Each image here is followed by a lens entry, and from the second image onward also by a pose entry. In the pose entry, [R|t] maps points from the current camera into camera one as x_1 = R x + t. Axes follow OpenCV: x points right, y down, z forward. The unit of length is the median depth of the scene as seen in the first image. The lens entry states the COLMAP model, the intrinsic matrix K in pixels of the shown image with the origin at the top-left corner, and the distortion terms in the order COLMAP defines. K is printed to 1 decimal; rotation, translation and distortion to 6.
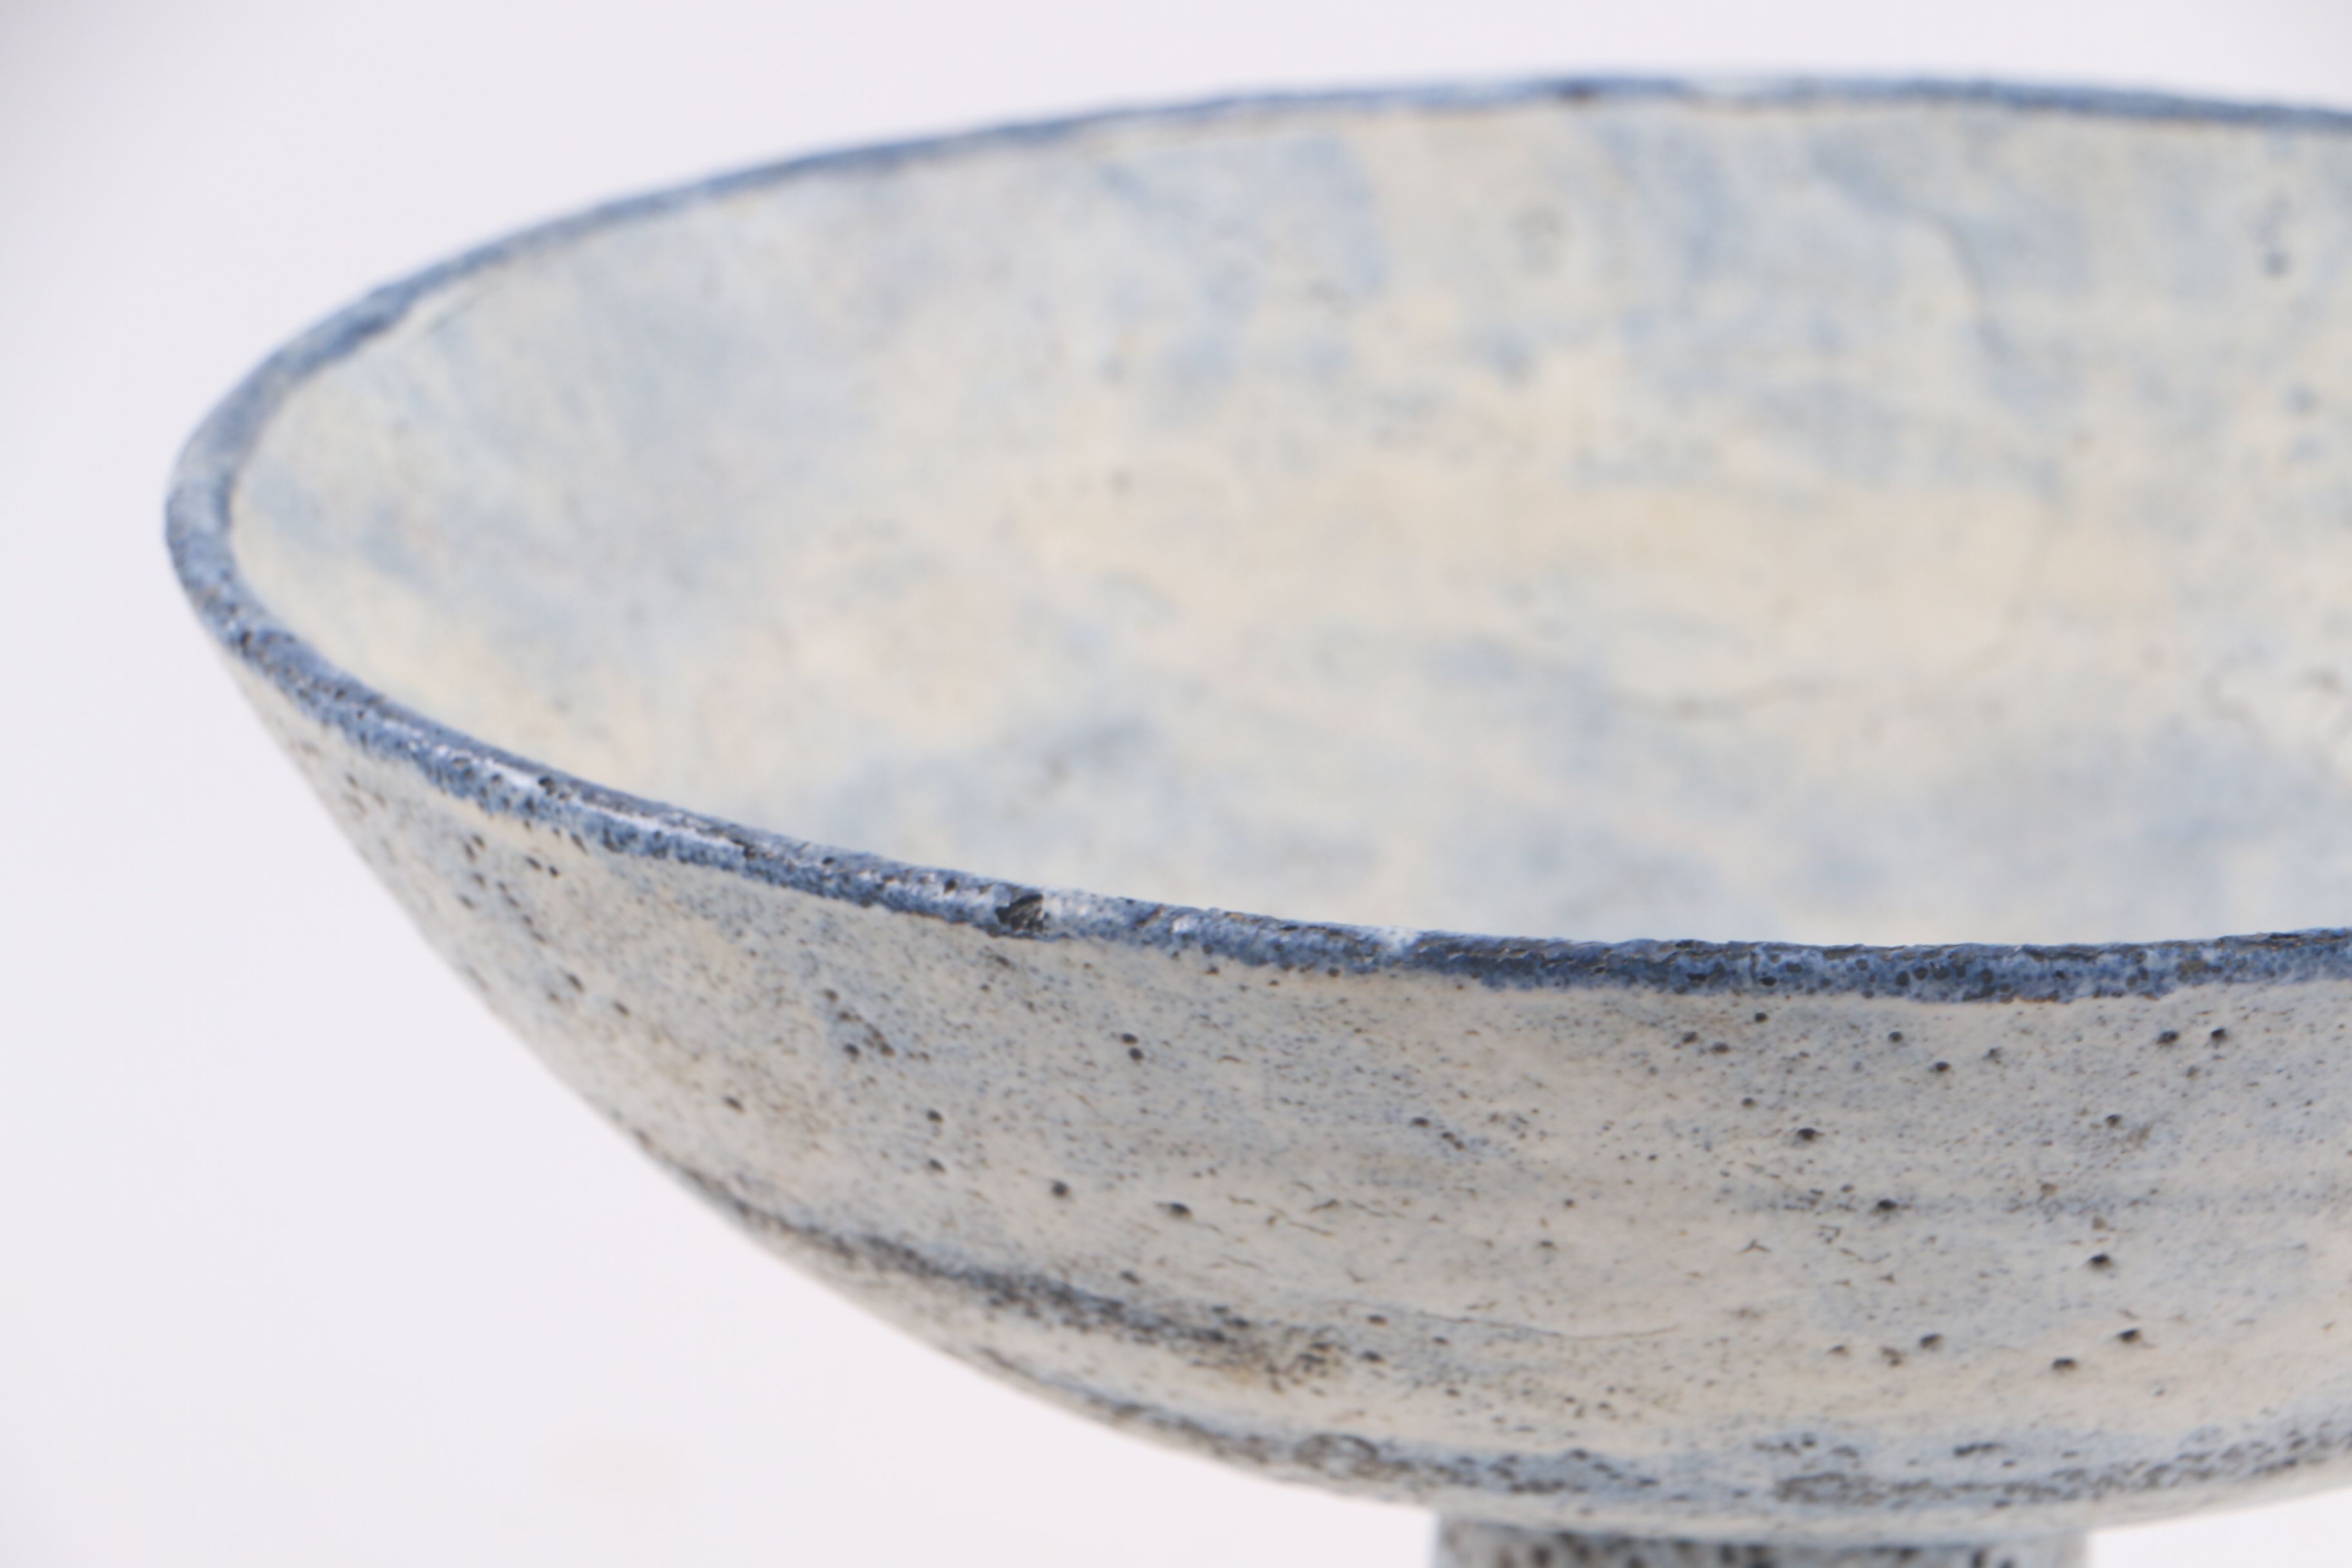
lens RADIAL K [[14511.0, 0, 1175.3], [0, 14511.0, 784.8], [0, 0, 1]] dist [2.389246, 0.000000]
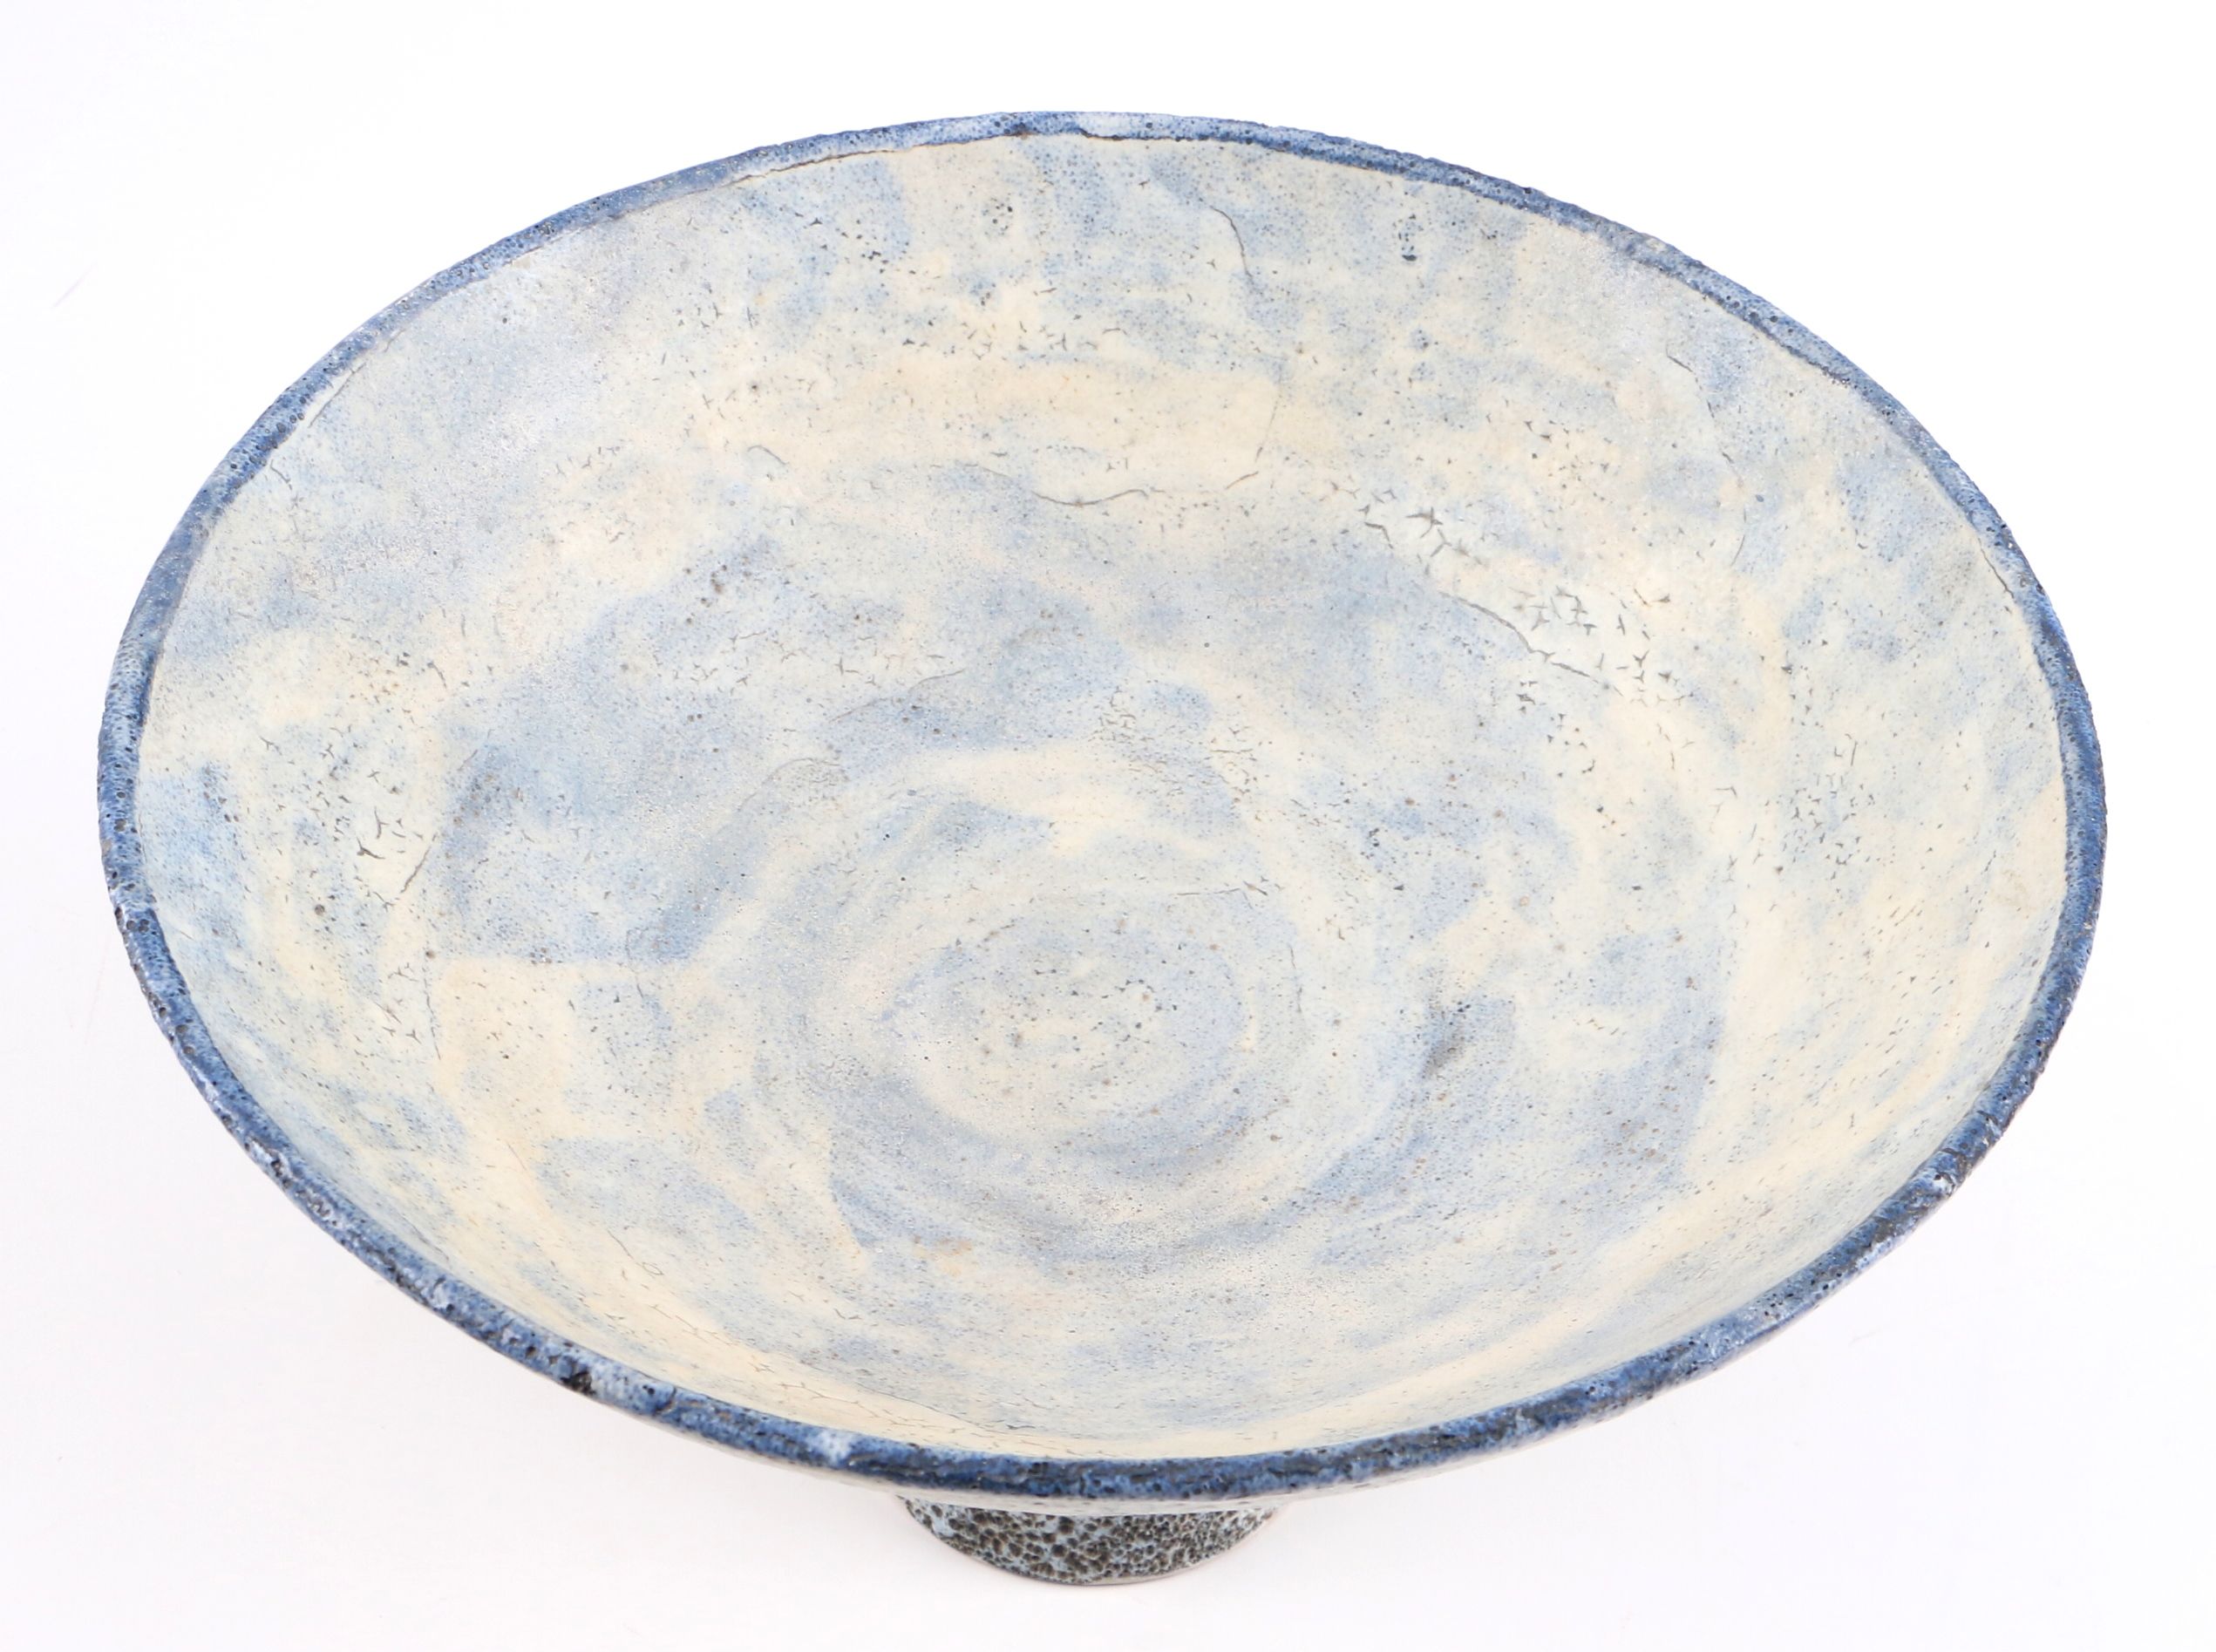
lens RADIAL K [[3541.5, 0, 1111.3], [0, 3541.5, 825.2], [0, 0, 1]] dist [-0.002210, 0.000000]
pose [[0.999548, 0.002726, 0.029931, 0.026219], [-0.016025, 0.890841, 0.454033, -0.167053], [-0.025426, -0.454308, 0.890482, 0.590940]]
